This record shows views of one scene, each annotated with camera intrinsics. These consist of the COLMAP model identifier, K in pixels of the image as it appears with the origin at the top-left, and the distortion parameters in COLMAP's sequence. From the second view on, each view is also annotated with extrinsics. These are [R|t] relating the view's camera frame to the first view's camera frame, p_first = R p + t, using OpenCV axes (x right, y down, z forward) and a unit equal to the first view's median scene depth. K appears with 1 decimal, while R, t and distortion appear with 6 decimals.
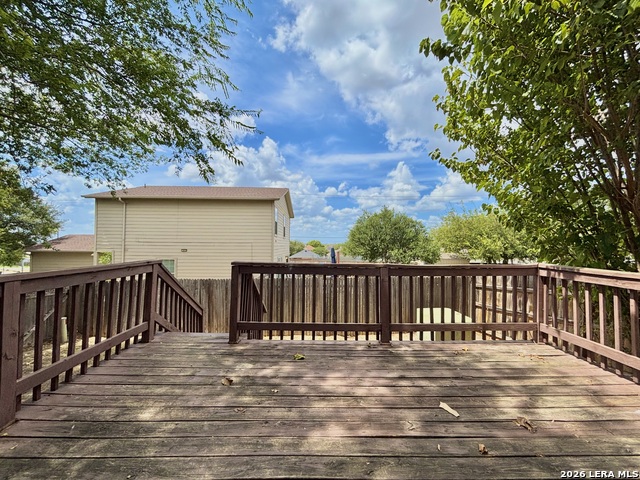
lens RADIAL K [[262.4, 0, 318.7], [0, 262.4, 238.0], [0, 0, 1]] dist [-0.000702, 0.001515]
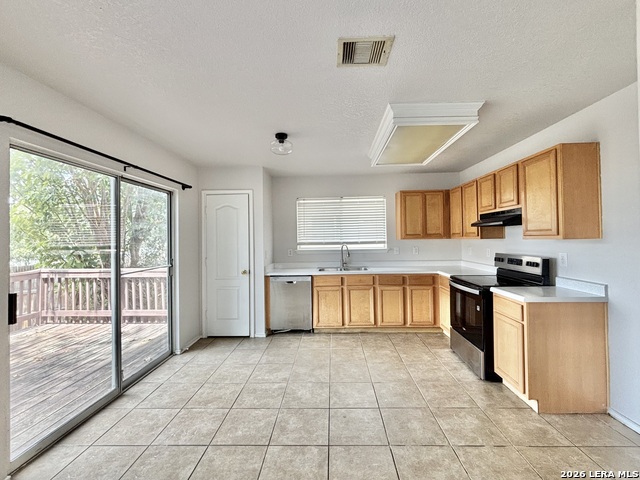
lens RADIAL K [[262.4, 0, 315.0], [0, 262.4, 243.5], [0, 0, 1]] dist [-0.000702, 0.001515]
pose [[0.044627, -0.000665, 0.999003, -0.535840], [-0.010916, 0.999940, 0.001153, -0.061651], [-0.998944, -0.010956, 0.044618, -0.563384]]
